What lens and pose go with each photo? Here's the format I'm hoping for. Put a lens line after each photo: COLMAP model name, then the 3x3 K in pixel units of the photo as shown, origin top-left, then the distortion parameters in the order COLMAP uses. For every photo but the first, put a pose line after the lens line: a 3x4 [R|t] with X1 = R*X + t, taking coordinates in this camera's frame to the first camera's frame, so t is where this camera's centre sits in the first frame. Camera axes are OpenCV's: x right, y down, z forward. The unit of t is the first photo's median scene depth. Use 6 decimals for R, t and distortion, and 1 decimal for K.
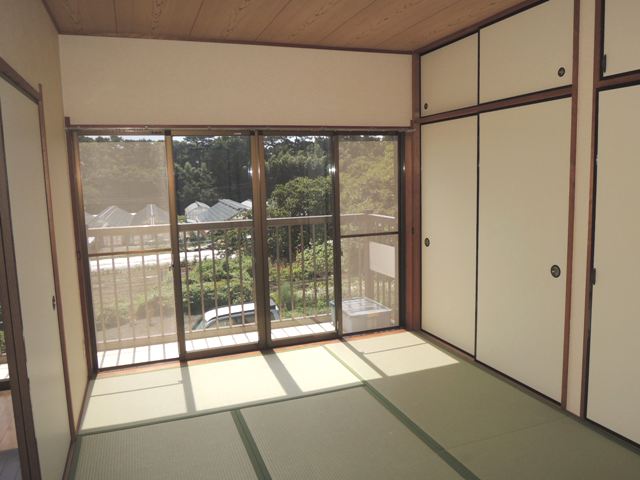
lens RADIAL K [[529.0, 0, 320.0], [0, 529.0, 240.0], [0, 0, 1]] dist [0.008446, 0.005736]
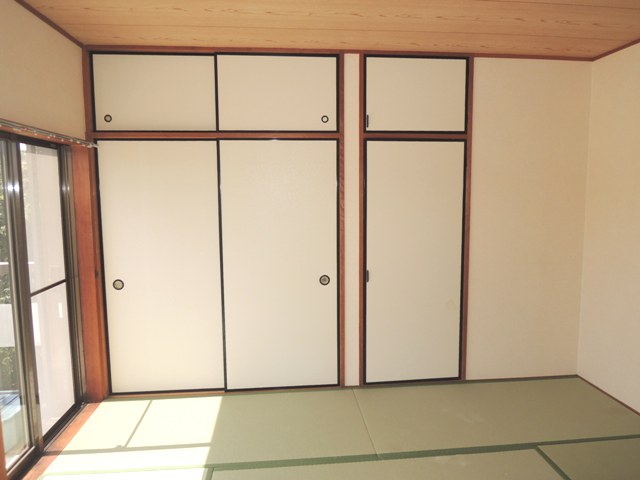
lens RADIAL K [[445.0, 0, 320.5], [0, 445.0, 254.0], [0, 0, 1]] dist [-0.003667, -0.000731]
pose [[0.241380, -0.072484, 0.967720, -0.476172], [0.127131, 0.990974, 0.042515, -0.039748], [-0.962067, 0.112765, 0.248417, 0.644107]]
